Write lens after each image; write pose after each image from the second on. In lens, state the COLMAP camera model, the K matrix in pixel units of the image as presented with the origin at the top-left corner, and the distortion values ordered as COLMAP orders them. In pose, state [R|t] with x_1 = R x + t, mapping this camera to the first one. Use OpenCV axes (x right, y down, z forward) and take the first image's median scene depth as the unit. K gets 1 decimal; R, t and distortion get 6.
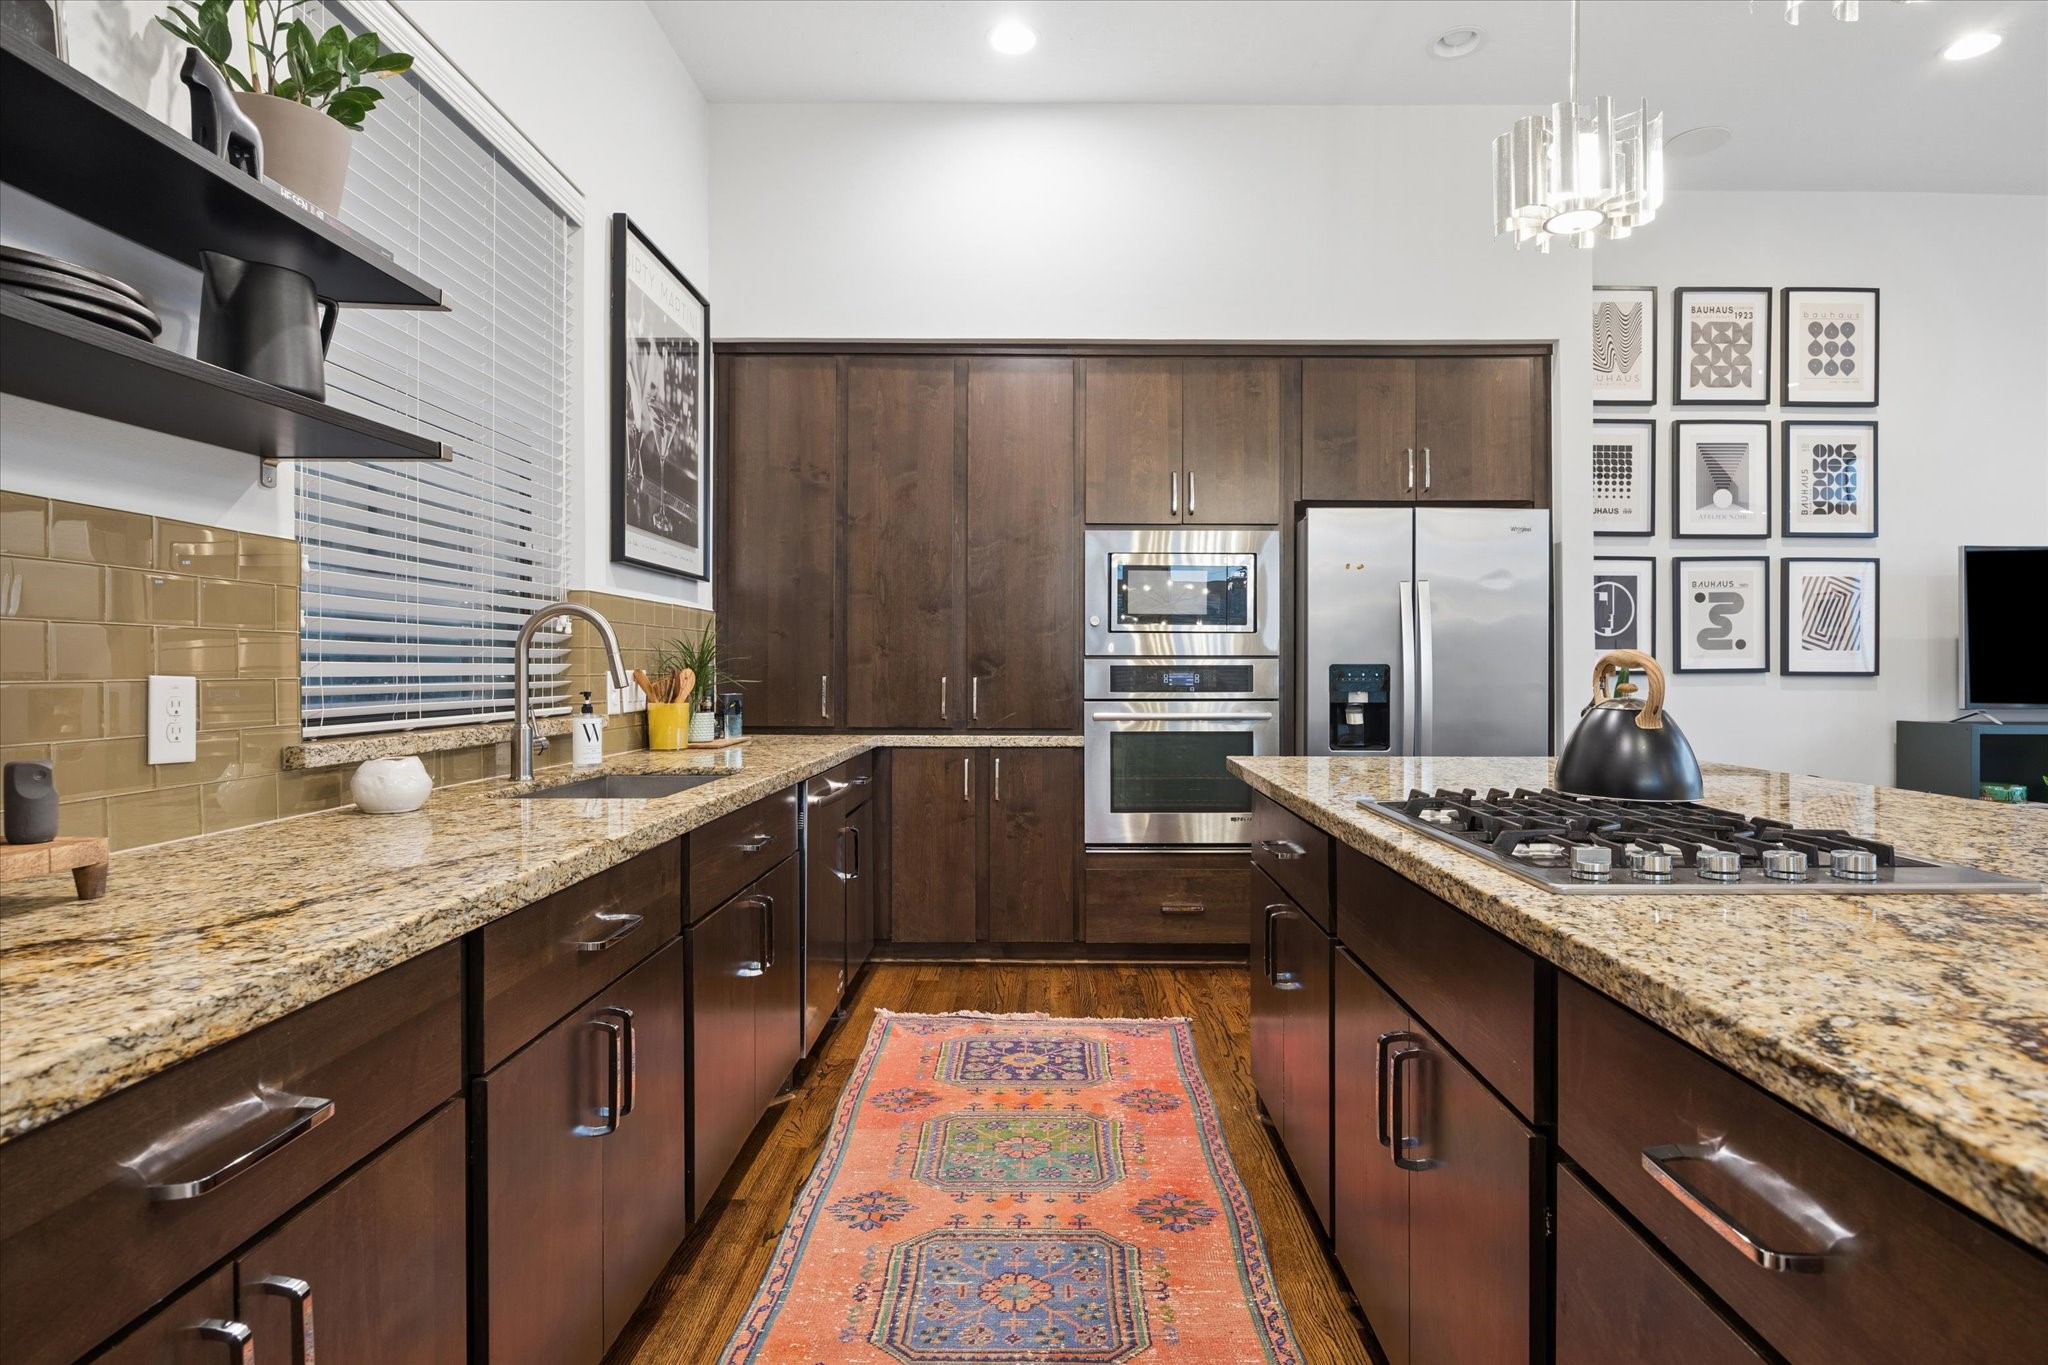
lens RADIAL K [[1069.7, 0, 1051.6], [0, 1069.7, 672.5], [0, 0, 1]] dist [-0.006351, -0.001214]
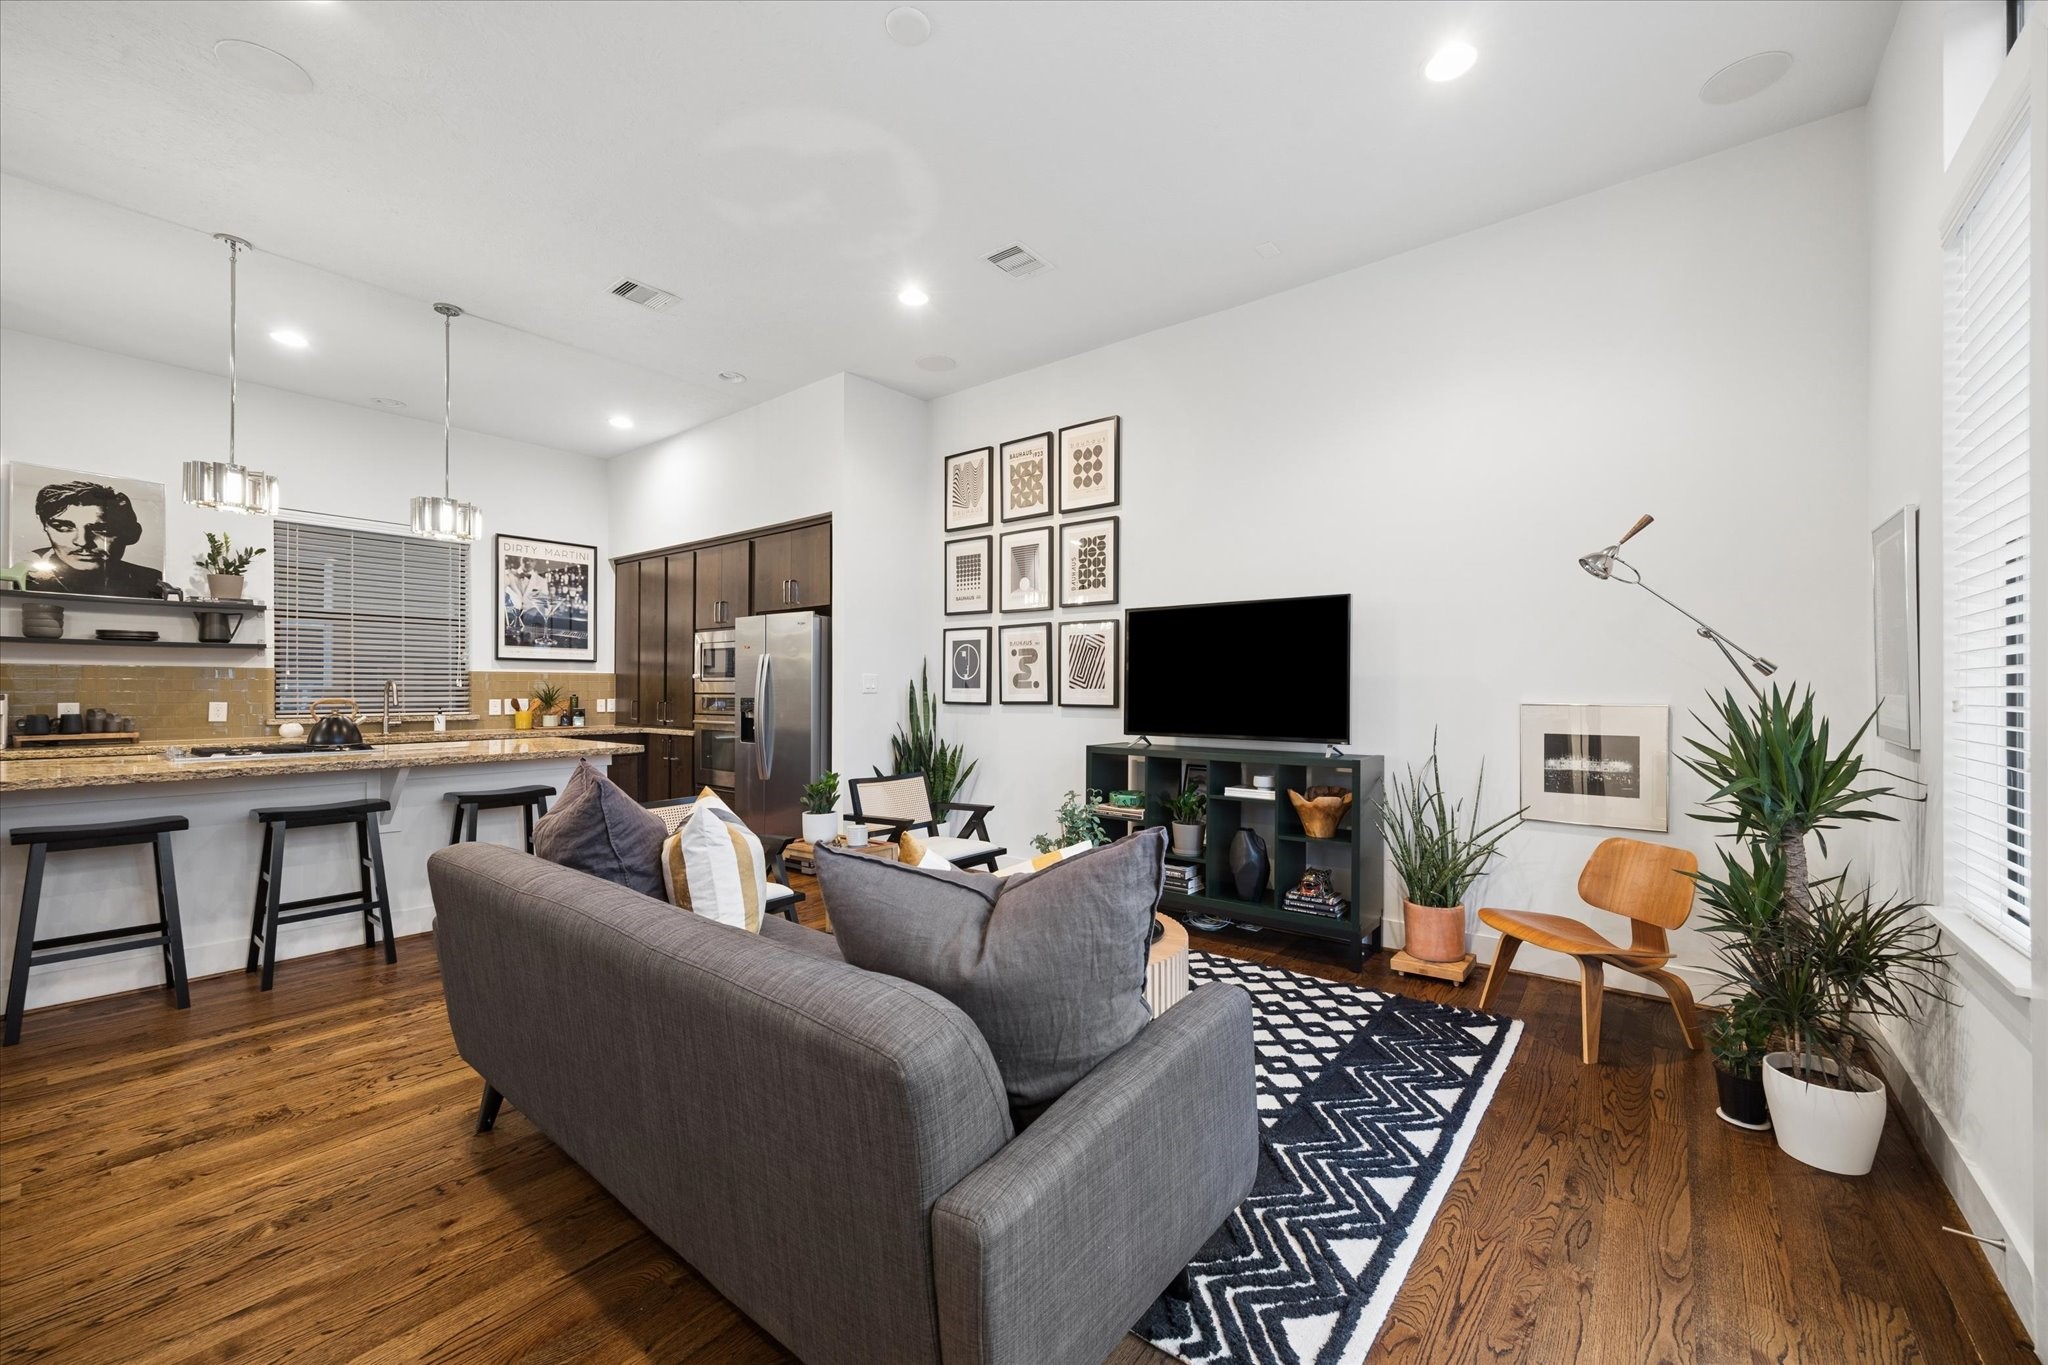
lens RADIAL K [[810.5, 0, 1024.0], [0, 810.5, 682.5], [0, 0, 1]] dist [-0.000542, -0.000073]
pose [[0.782237, -0.003867, -0.622969, 1.543451], [-0.002788, 0.999949, -0.009708, -0.021846], [0.622975, 0.009331, 0.782186, 0.166651]]
